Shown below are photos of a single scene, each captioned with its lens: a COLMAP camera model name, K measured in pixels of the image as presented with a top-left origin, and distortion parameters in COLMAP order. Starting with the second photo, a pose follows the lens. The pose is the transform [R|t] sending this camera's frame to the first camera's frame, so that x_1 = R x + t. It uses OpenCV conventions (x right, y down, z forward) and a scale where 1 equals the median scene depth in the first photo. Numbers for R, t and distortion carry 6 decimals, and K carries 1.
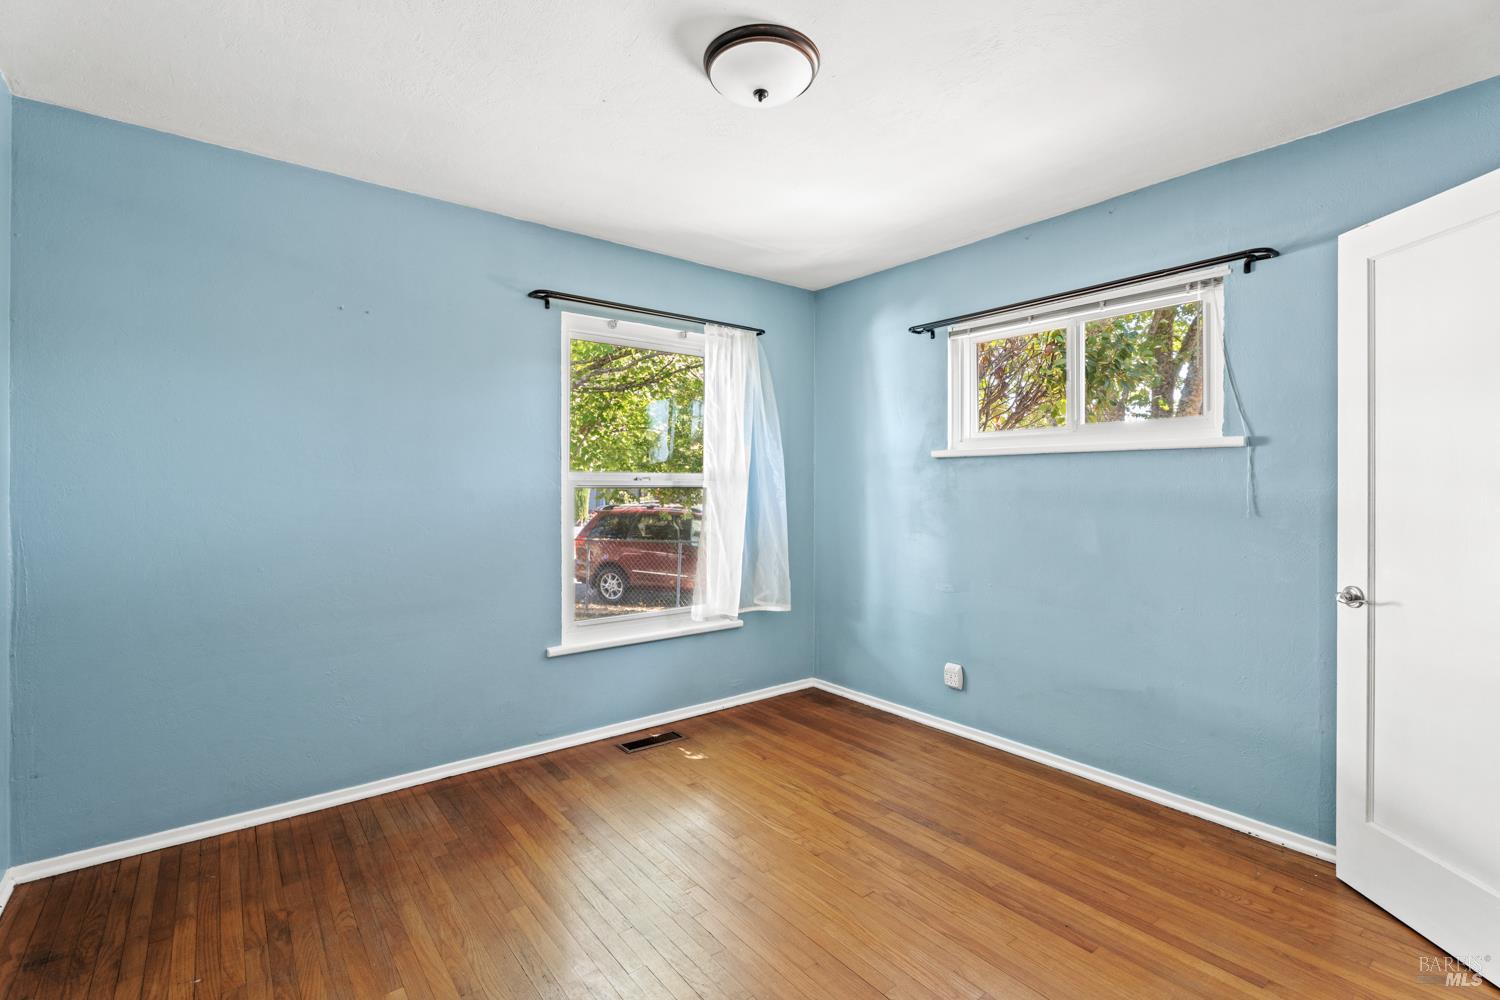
lens RADIAL K [[674.6, 0, 748.9], [0, 674.6, 490.4], [0, 0, 1]] dist [0.000435, 0.000044]
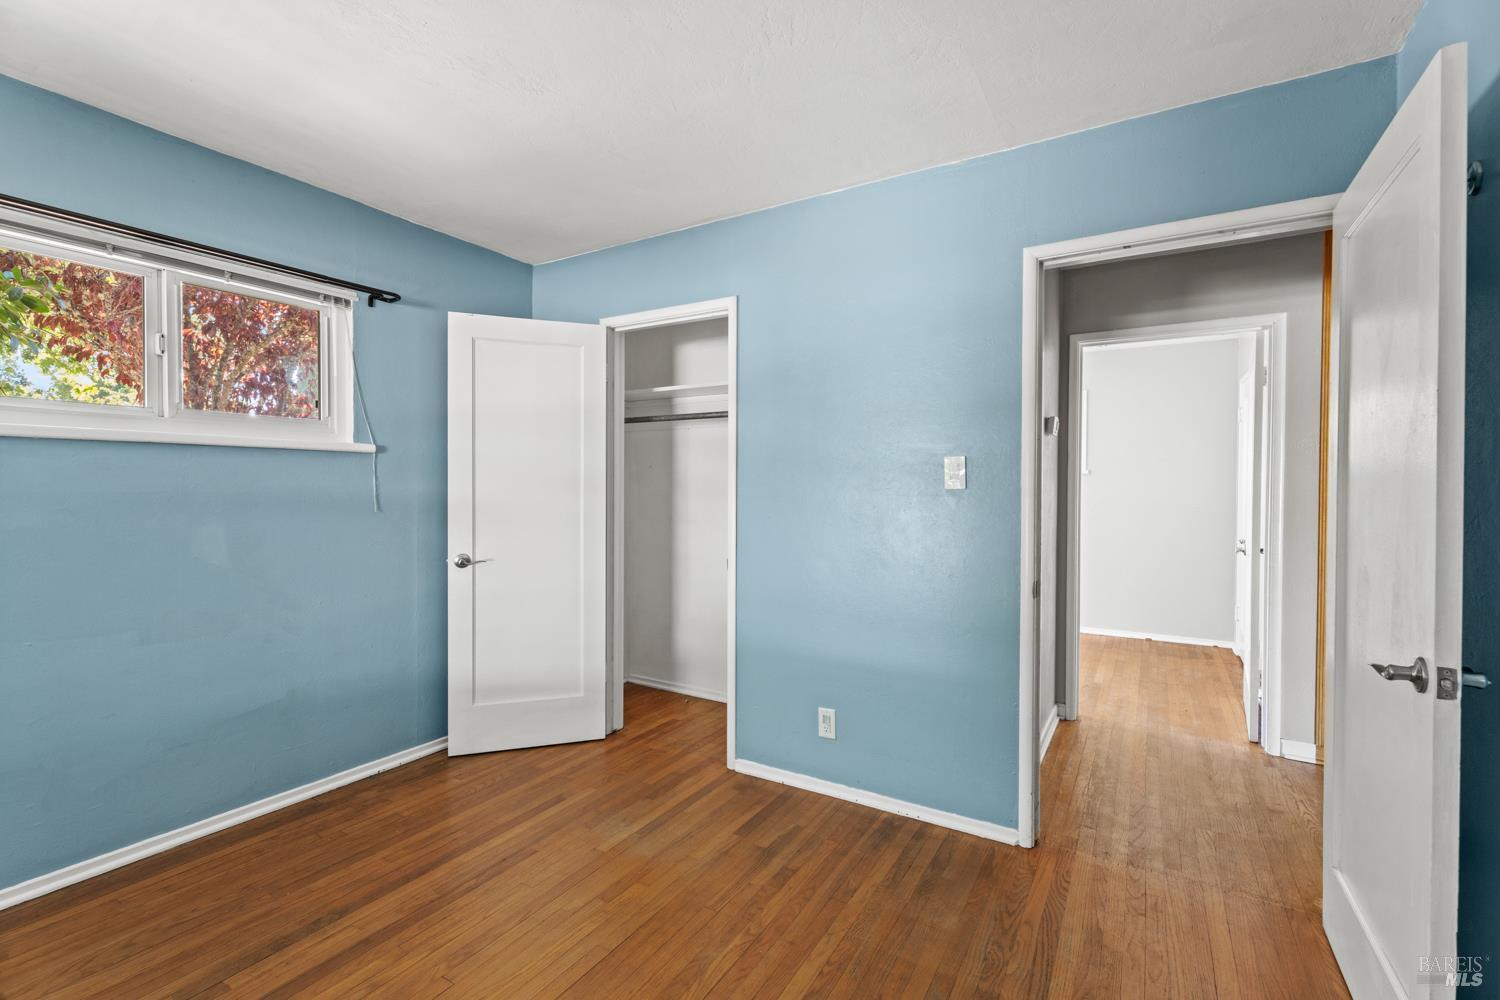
lens RADIAL K [[674.6, 0, 748.9], [0, 674.6, 490.4], [0, 0, 1]] dist [0.000435, 0.000044]
pose [[-0.355553, -0.013428, 0.934560, -0.619337], [-0.005184, 0.999910, 0.012394, -0.016846], [-0.934642, -0.000438, -0.355590, 0.805155]]
